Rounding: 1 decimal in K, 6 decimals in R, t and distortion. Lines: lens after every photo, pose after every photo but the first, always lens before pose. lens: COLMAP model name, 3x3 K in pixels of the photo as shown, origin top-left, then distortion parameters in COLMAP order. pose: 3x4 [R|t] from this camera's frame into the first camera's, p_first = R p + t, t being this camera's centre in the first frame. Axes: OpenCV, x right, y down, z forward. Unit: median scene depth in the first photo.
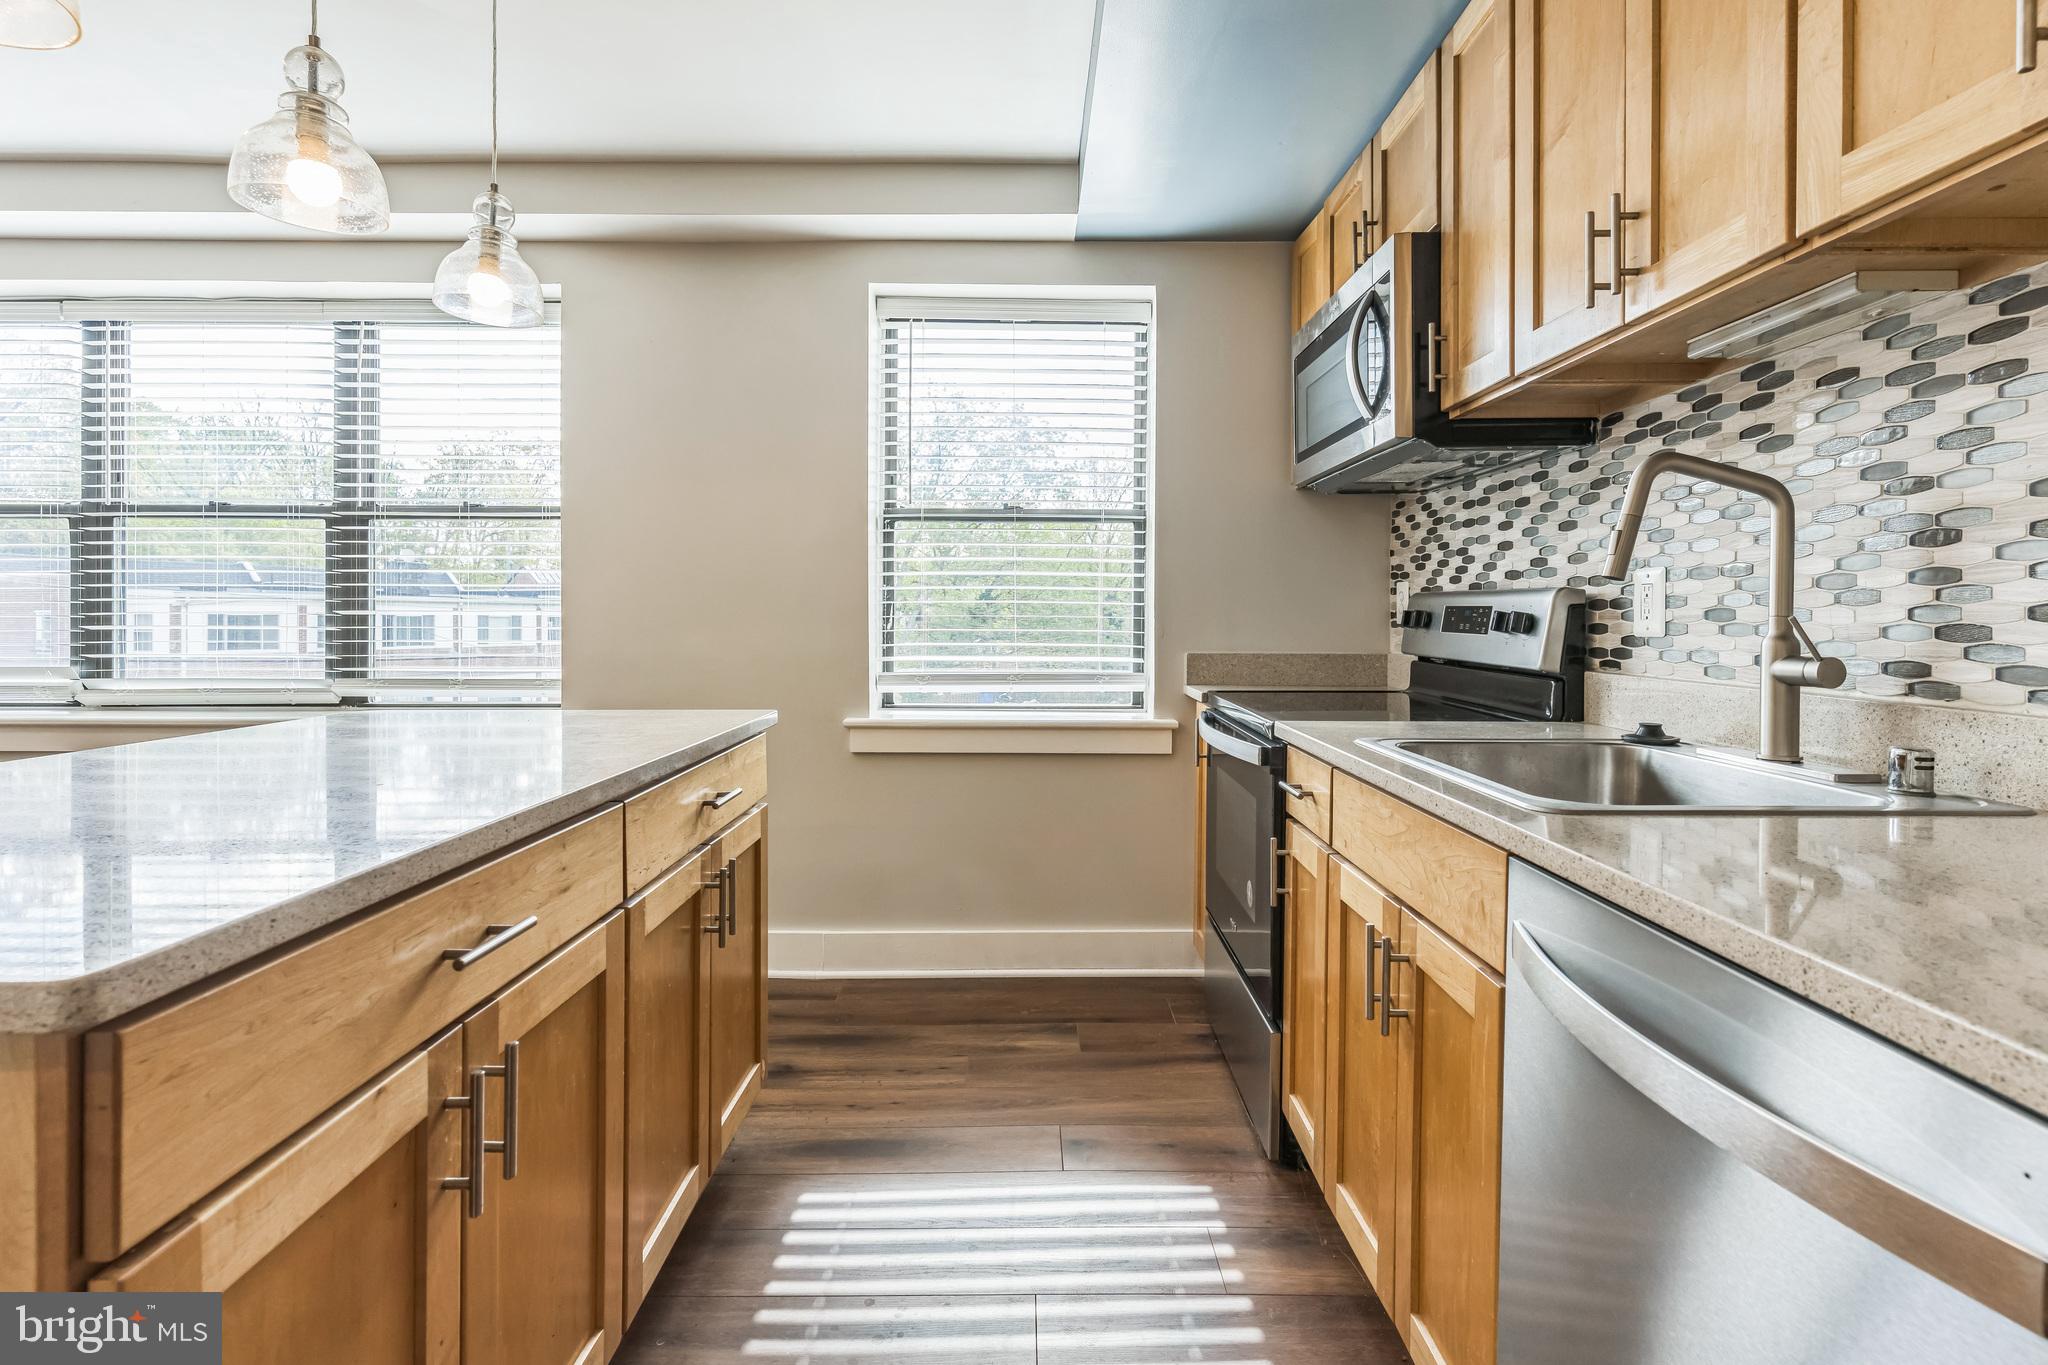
lens RADIAL K [[979.0, 0, 1011.1], [0, 979.0, 626.5], [0, 0, 1]] dist [0.003187, -0.001046]
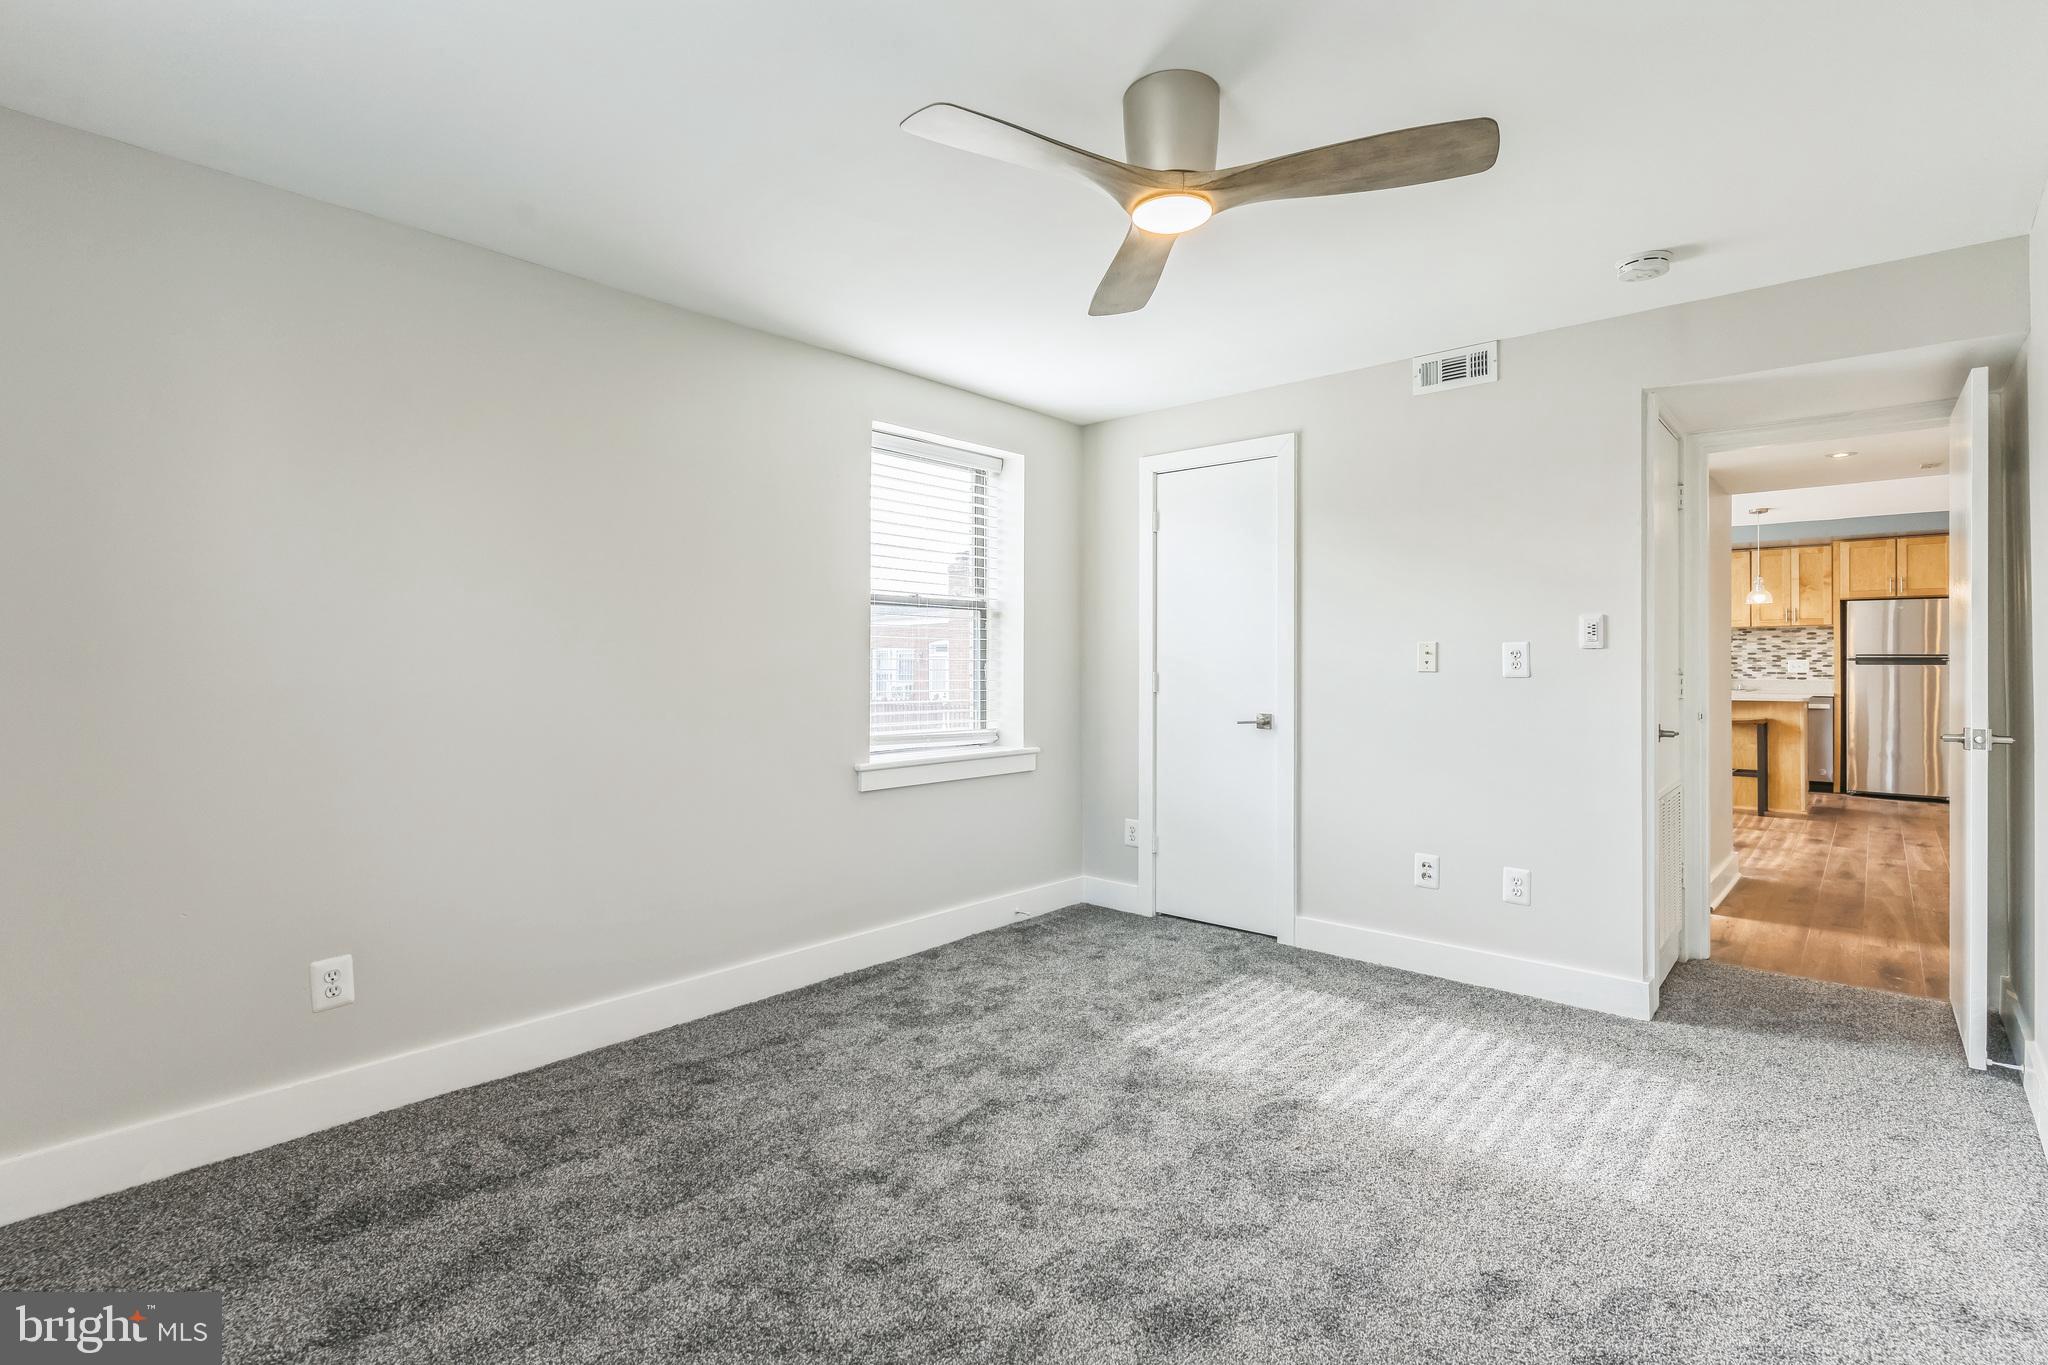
lens RADIAL K [[979.0, 0, 1018.0], [0, 979.0, 663.0], [0, 0, 1]] dist [0.003187, -0.001046]
pose [[0.657897, 0.000717, 0.753108, -5.424247], [0.006965, 0.999951, -0.007037, -0.023652], [-0.753076, 0.009875, 0.657859, 0.083957]]
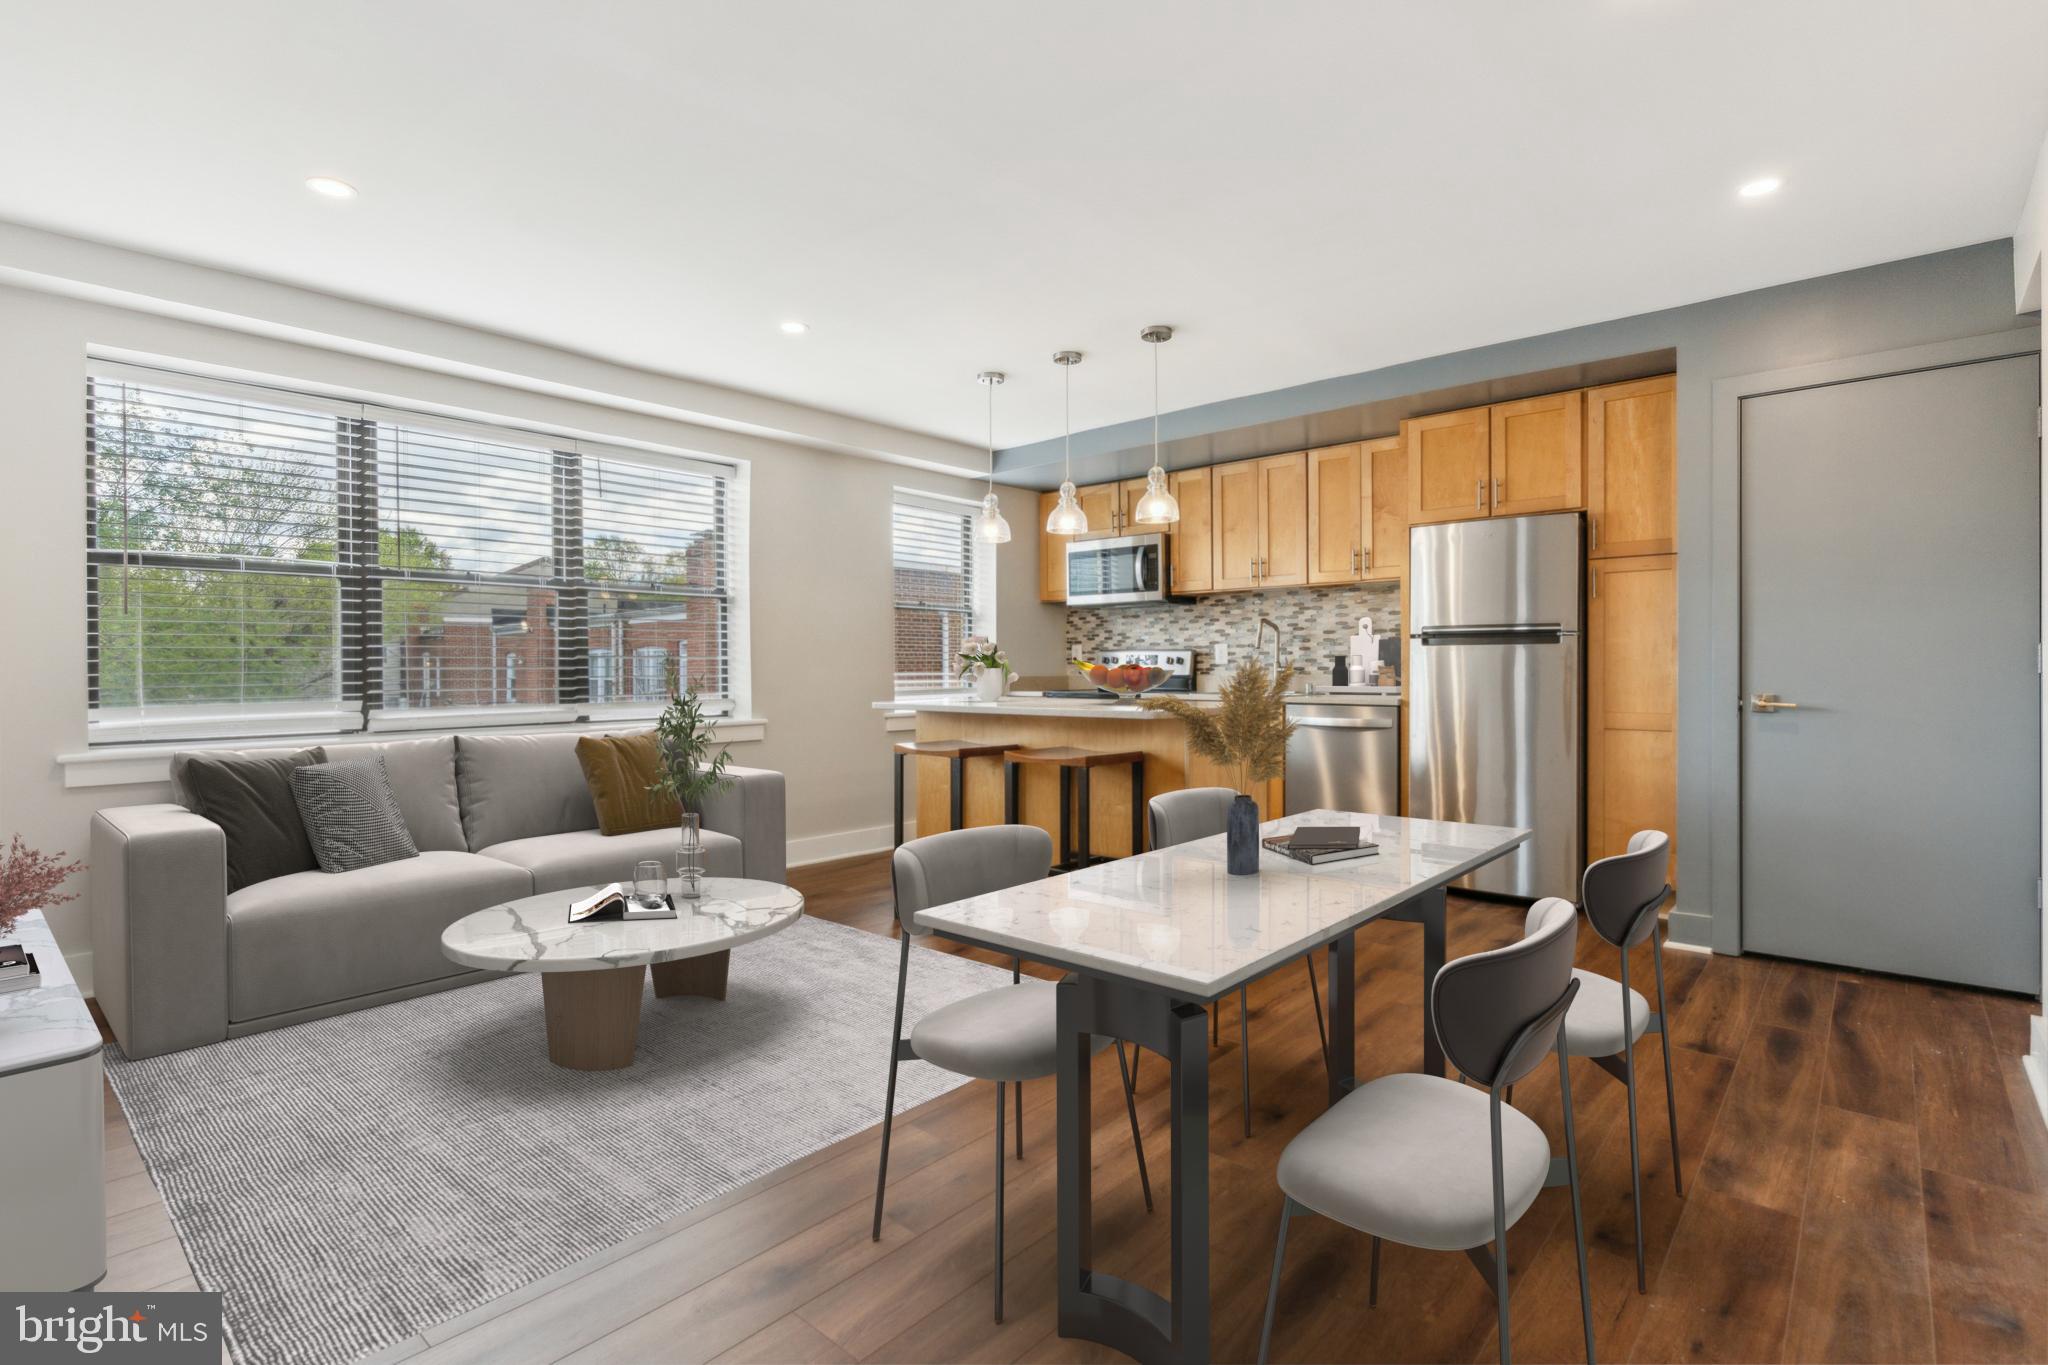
lens RADIAL K [[979.0, 0, 1010.1], [0, 979.0, 686.8], [0, 0, 1]] dist [0.003187, -0.001046]
pose [[0.671800, -0.019897, 0.740465, -2.139583], [0.013344, 0.999802, 0.014759, 0.026679], [-0.740612, -0.000034, 0.671932, -0.680564]]
